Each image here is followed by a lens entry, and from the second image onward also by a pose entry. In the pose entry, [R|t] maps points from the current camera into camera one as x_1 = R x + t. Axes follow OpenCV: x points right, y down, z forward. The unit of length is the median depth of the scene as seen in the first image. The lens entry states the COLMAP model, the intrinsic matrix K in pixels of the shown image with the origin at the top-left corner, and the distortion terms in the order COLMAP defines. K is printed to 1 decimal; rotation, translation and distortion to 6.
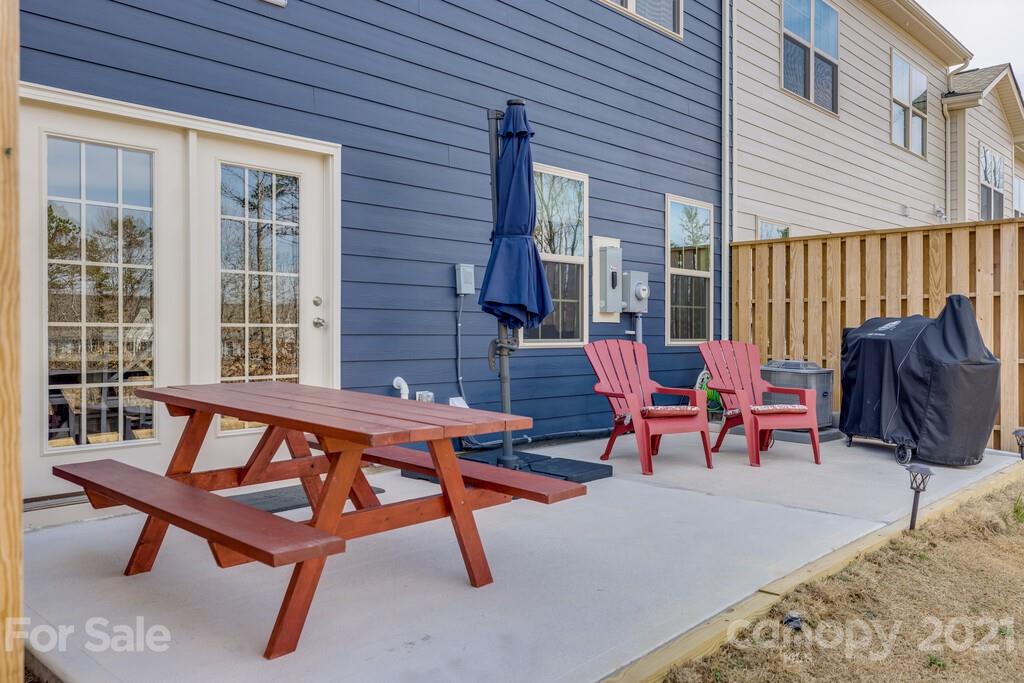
lens RADIAL K [[818.4, 0, 512.0], [0, 818.4, 341.5], [0, 0, 1]] dist [-0.001245, 0.000287]
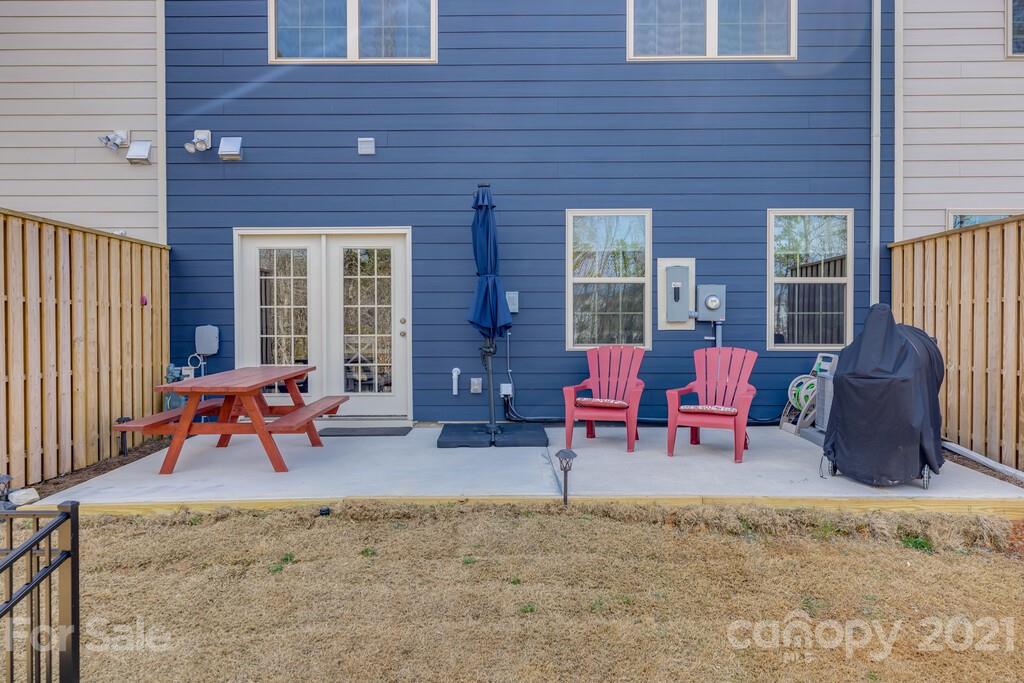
lens RADIAL K [[752.1, 0, 512.0], [0, 752.1, 341.5], [0, 0, 1]] dist [-0.000517, 0.000494]
pose [[0.665869, 0.010804, -0.745990, 0.870738], [-0.003467, 0.999929, 0.011387, -0.020455], [0.746060, -0.004996, 0.665859, 0.110530]]
